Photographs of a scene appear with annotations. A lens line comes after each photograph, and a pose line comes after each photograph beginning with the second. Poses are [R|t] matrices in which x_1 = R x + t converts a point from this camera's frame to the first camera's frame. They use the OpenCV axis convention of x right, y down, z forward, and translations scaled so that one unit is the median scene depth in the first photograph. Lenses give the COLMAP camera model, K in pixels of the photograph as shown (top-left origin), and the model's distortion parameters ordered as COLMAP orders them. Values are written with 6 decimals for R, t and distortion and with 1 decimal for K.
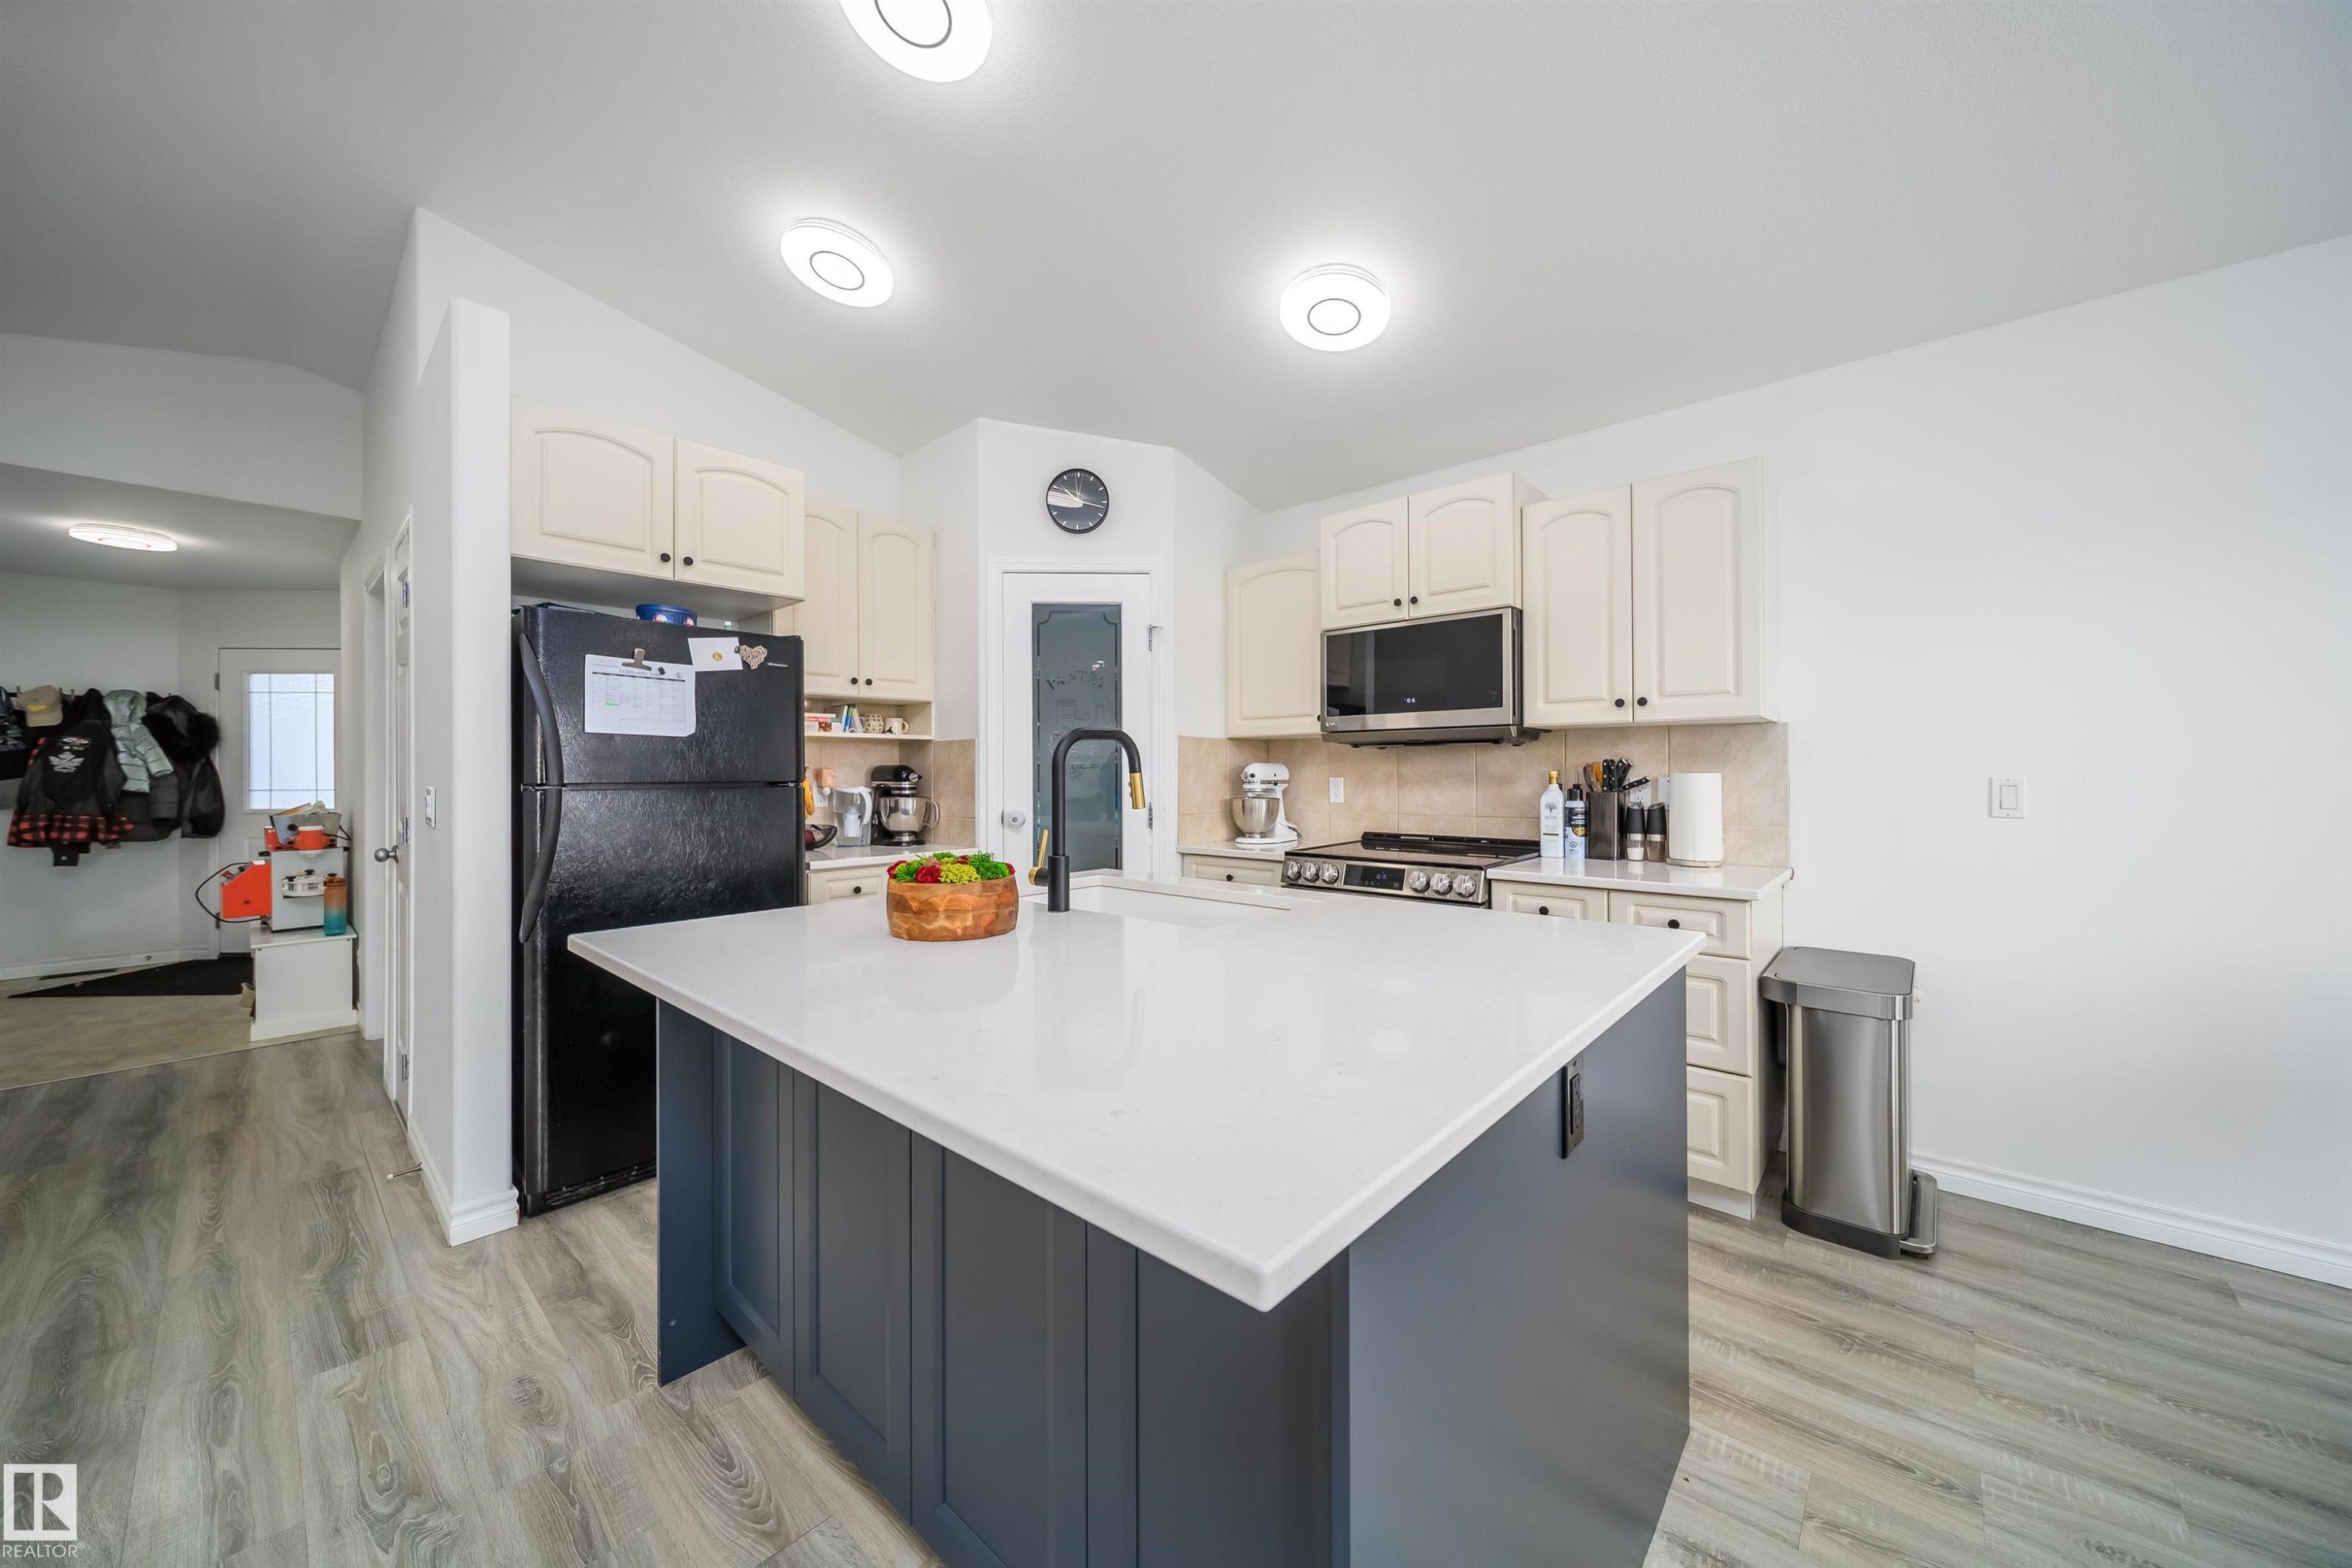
lens RADIAL K [[841.9, 0, 1191.9], [0, 841.9, 762.1], [0, 0, 1]] dist [0.000837, -0.000511]
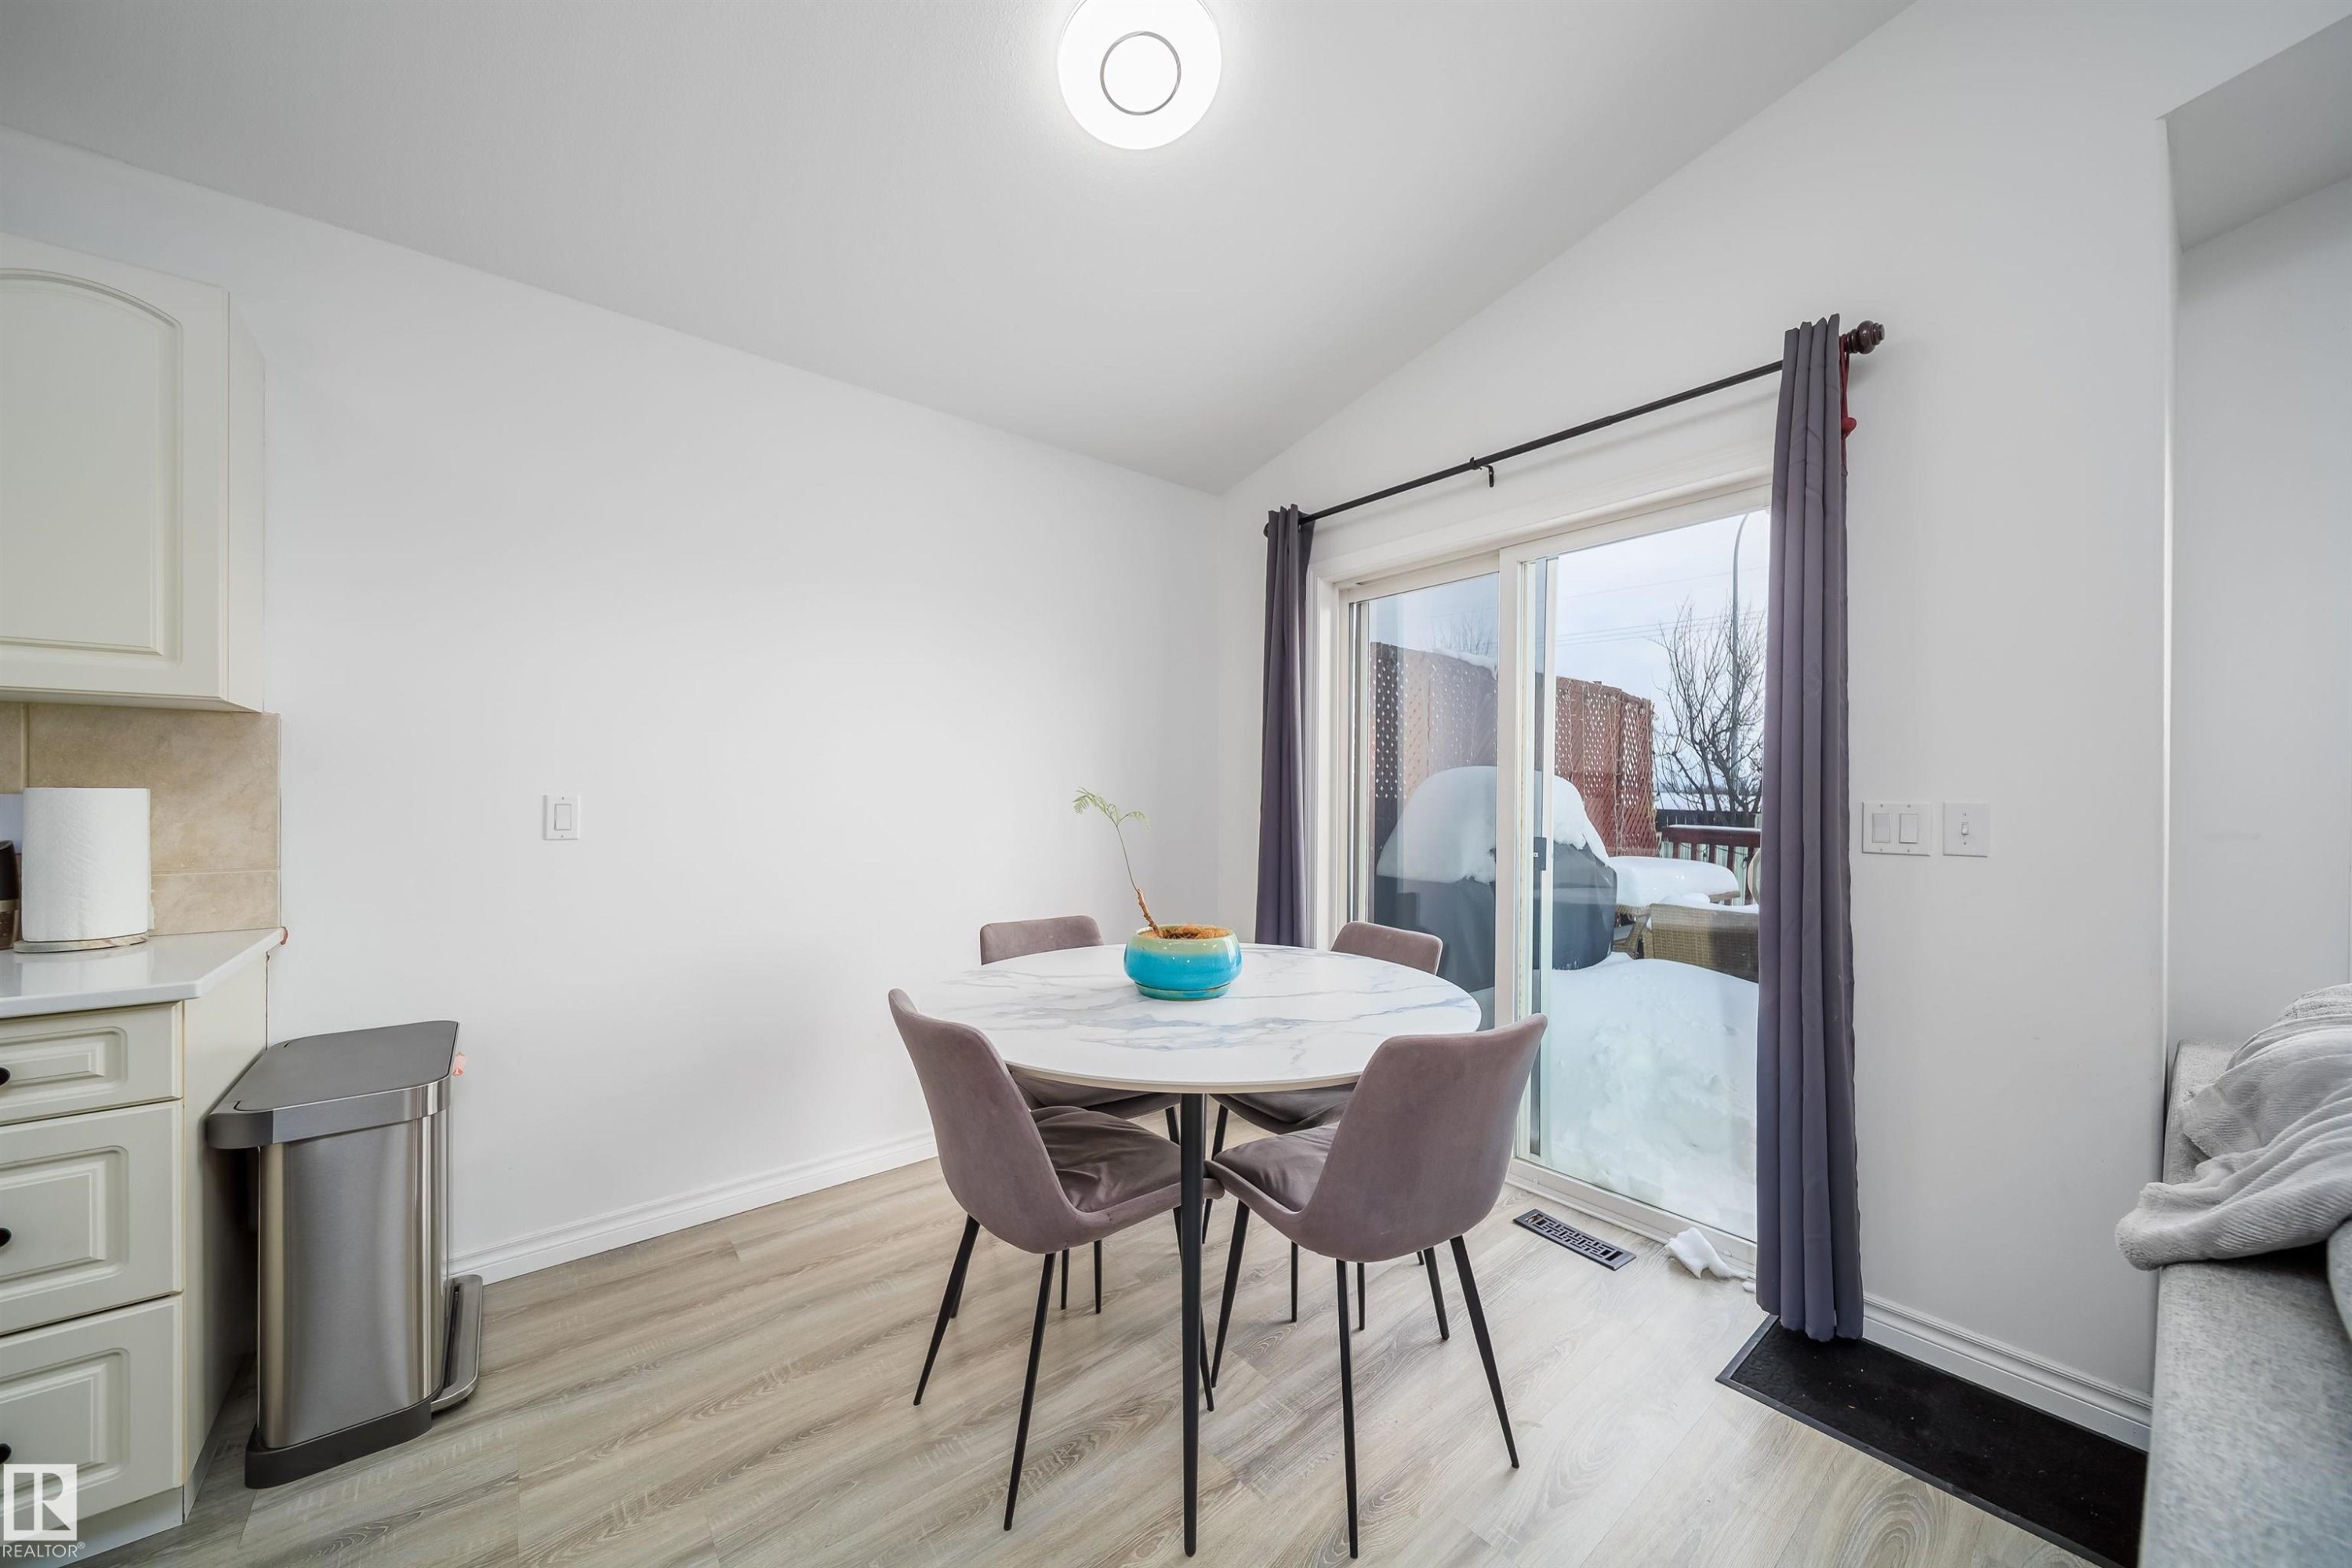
lens RADIAL K [[841.9, 0, 1169.1], [0, 841.9, 798.5], [0, 0, 1]] dist [0.000837, -0.000511]
pose [[0.175833, -0.004442, 0.984410, 0.162695], [-0.016236, 0.999841, 0.007412, 0.003952], [-0.984286, -0.017286, 0.175733, 0.168796]]
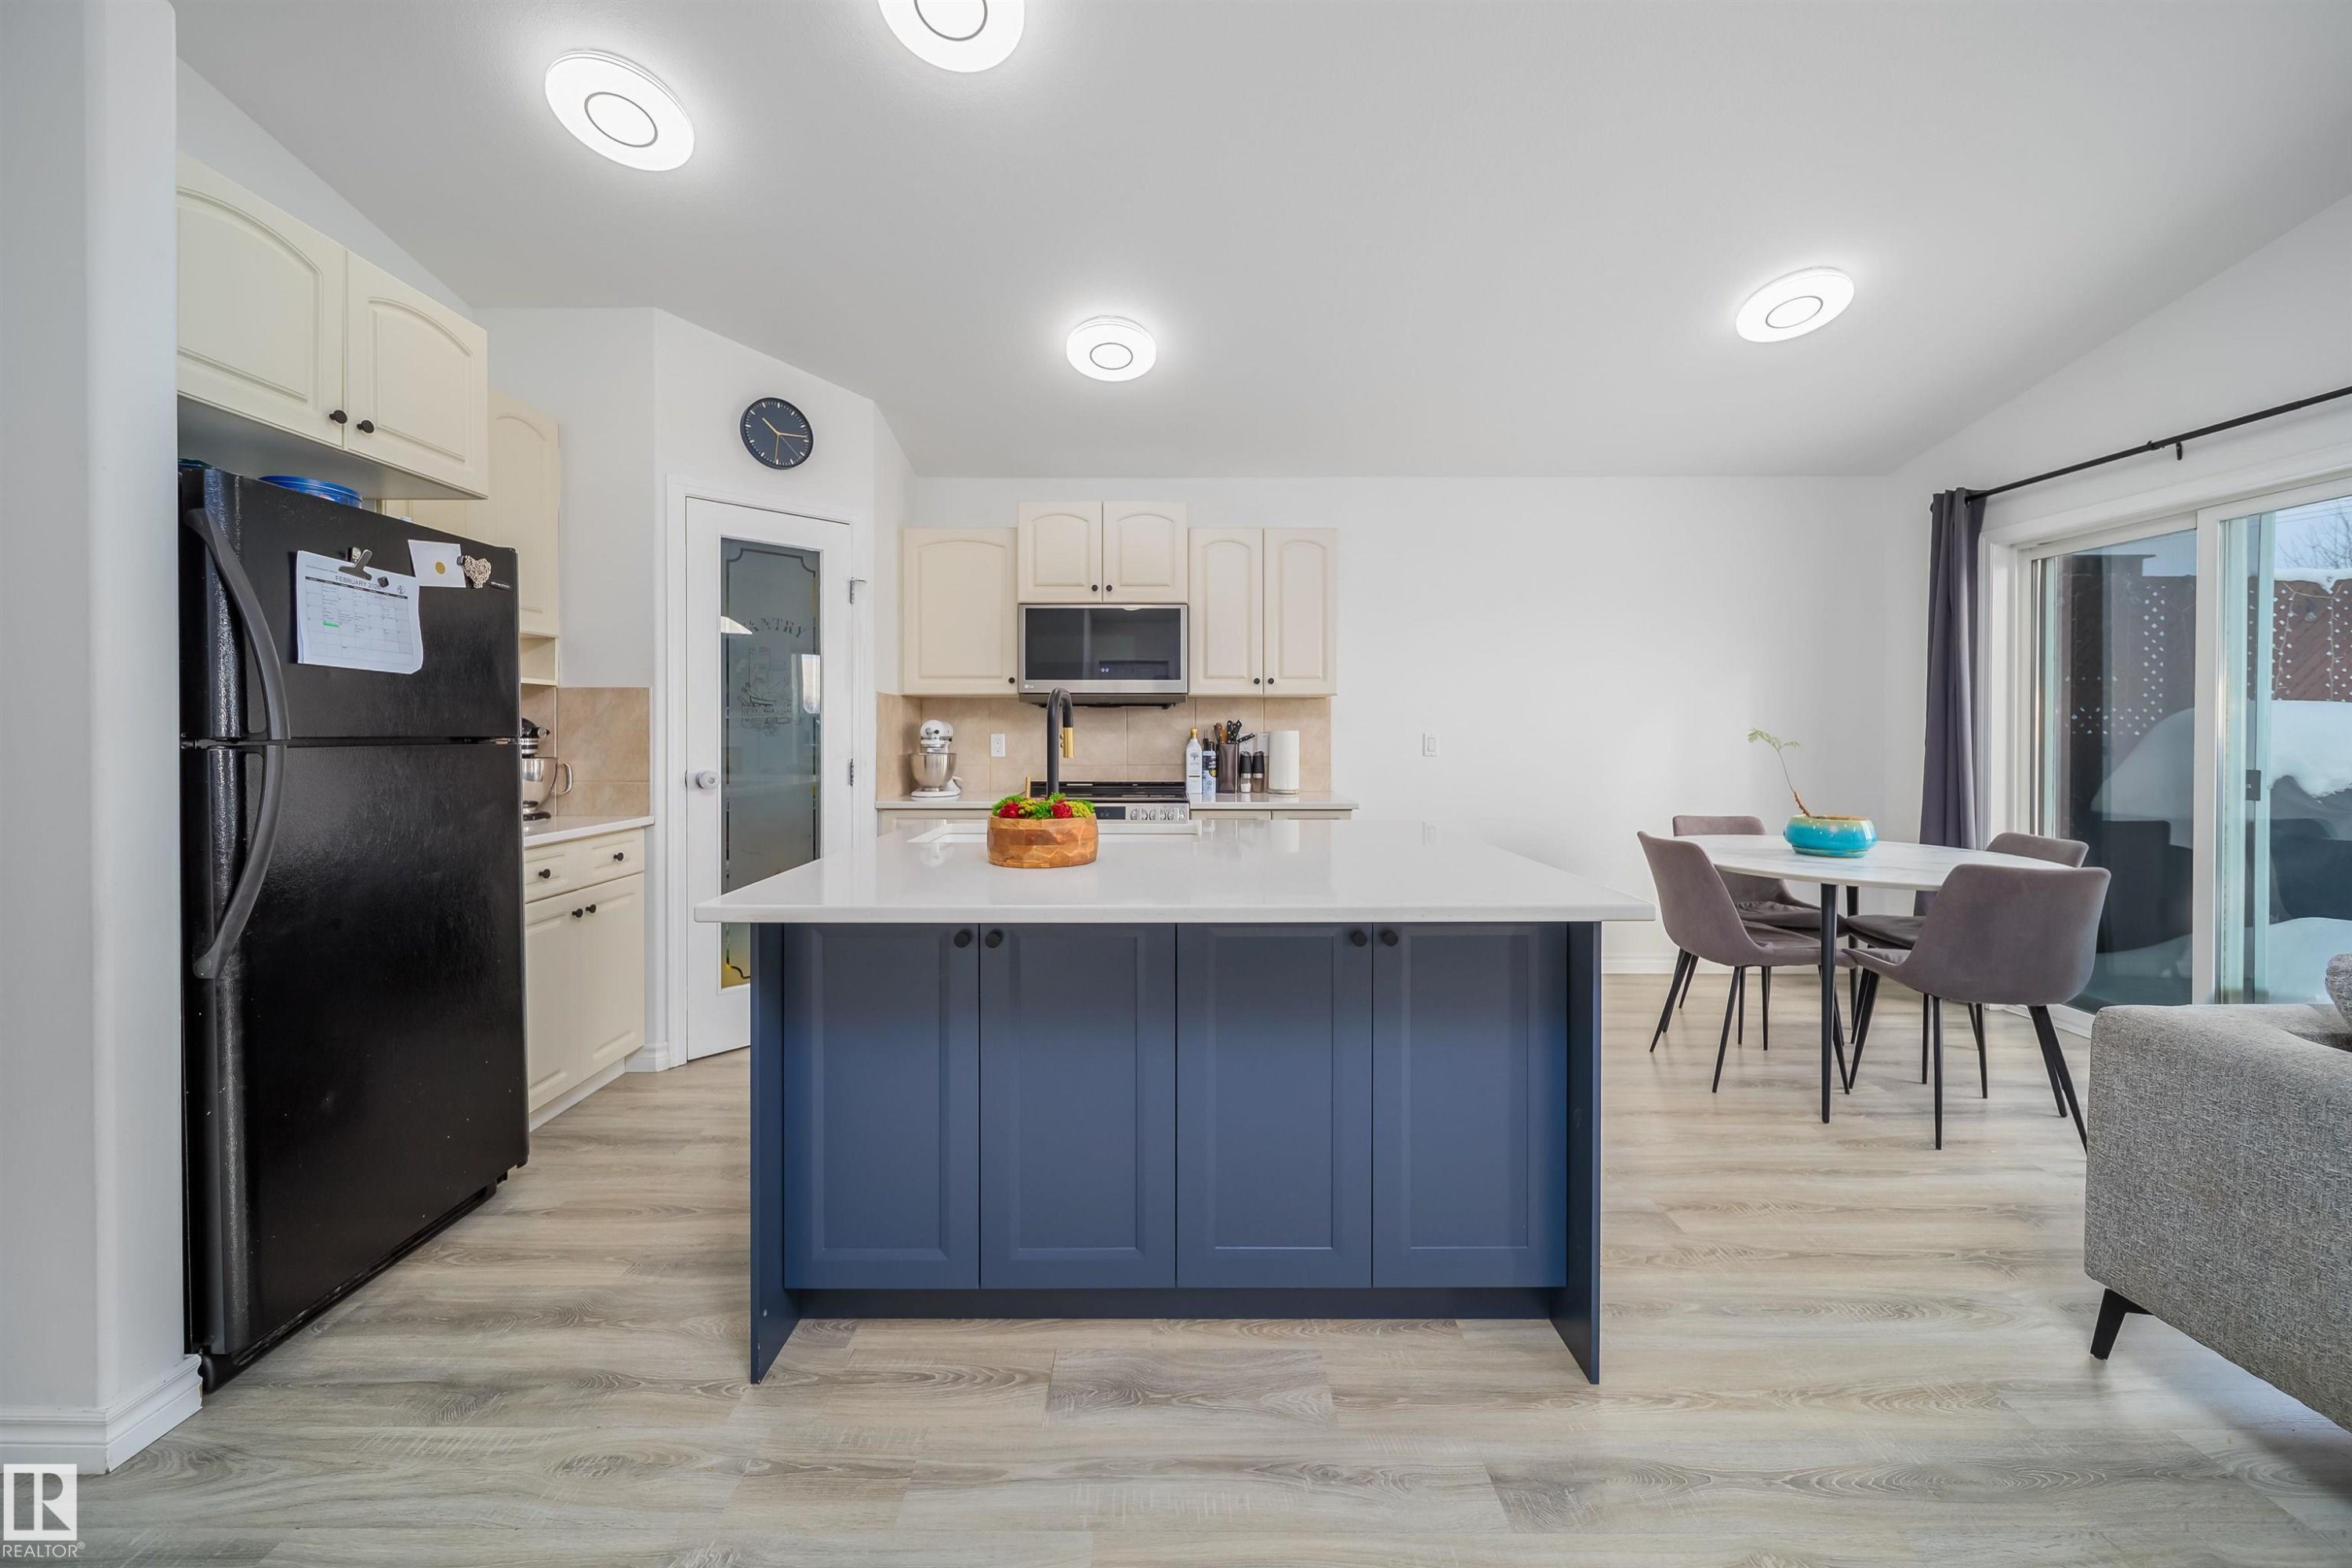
lens RADIAL K [[841.9, 0, 1200.4], [0, 841.9, 736.4], [0, 0, 1]] dist [0.000837, -0.000511]
pose [[0.744649, -0.000860, 0.667456, -0.548919], [-0.010305, 0.999865, 0.012785, 0.006691], [-0.667377, -0.016399, 0.744540, -0.003151]]
